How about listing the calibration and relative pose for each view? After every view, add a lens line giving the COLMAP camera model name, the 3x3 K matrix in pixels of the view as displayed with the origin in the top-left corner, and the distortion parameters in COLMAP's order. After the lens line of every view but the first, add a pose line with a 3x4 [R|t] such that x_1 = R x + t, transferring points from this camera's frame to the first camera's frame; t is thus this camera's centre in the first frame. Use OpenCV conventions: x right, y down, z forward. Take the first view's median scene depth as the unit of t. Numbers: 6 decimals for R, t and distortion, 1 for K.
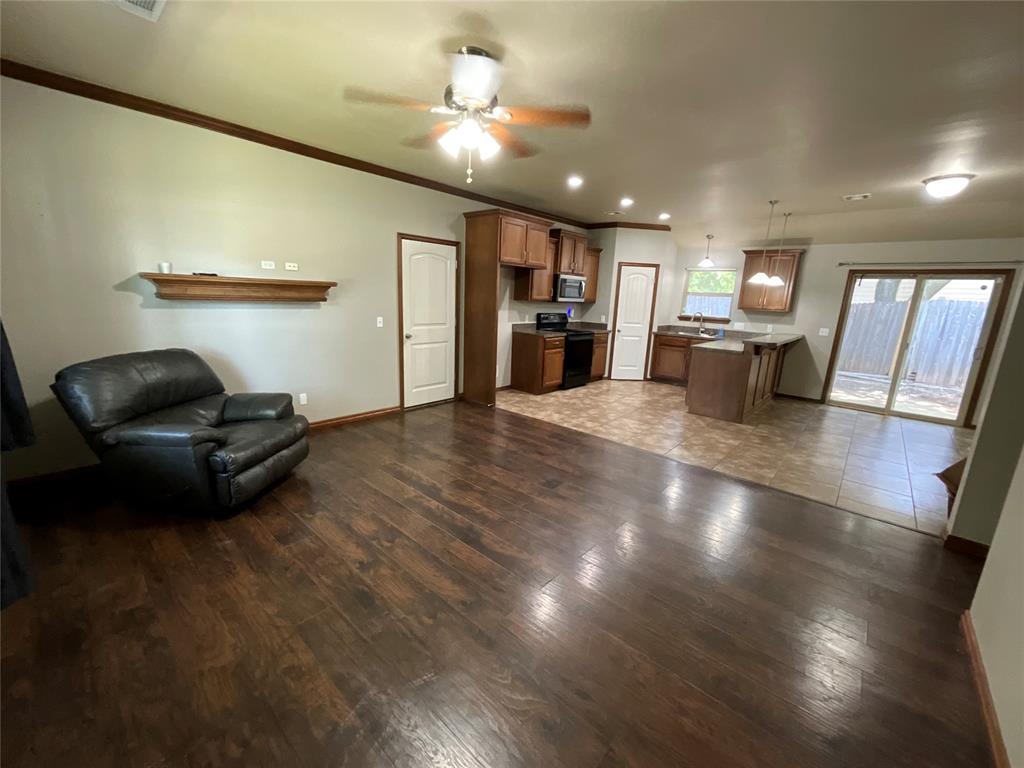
lens RADIAL K [[416.1, 0, 509.2], [0, 416.1, 384.6], [0, 0, 1]] dist [-0.001017, 0.001263]
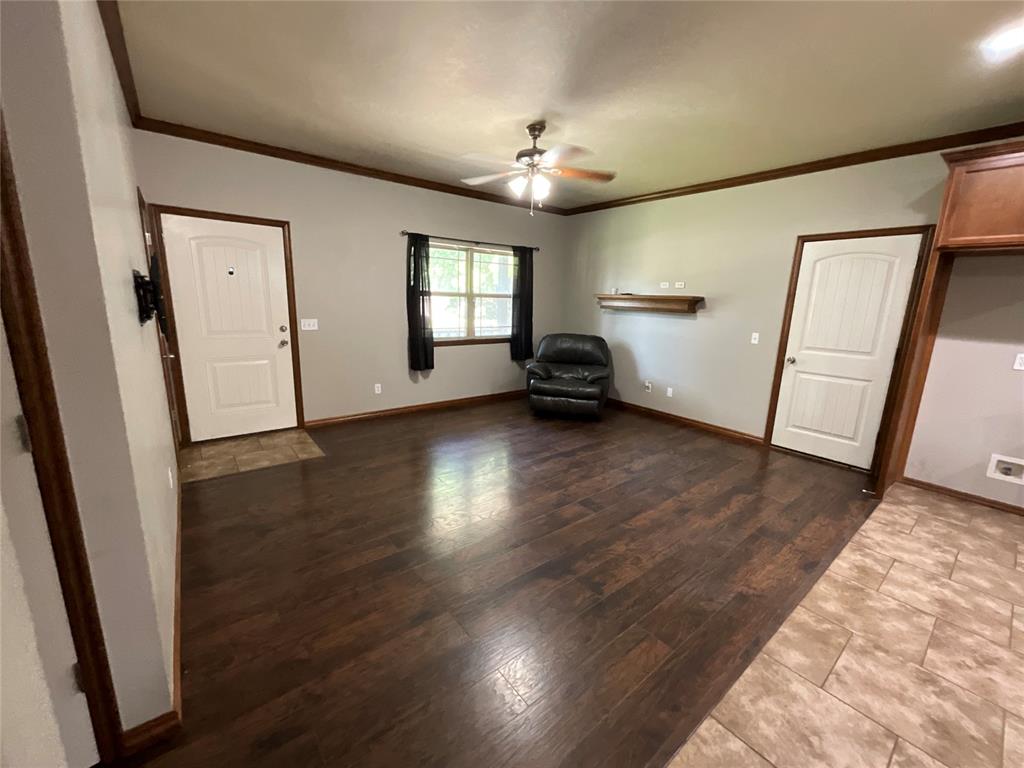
lens RADIAL K [[416.1, 0, 511.9], [0, 416.1, 382.3], [0, 0, 1]] dist [-0.001017, 0.001263]
pose [[-0.168655, 0.156137, -0.973230, 0.662351], [-0.247248, 0.949104, 0.195113, -0.100348], [0.954161, 0.273536, -0.121466, 0.599048]]
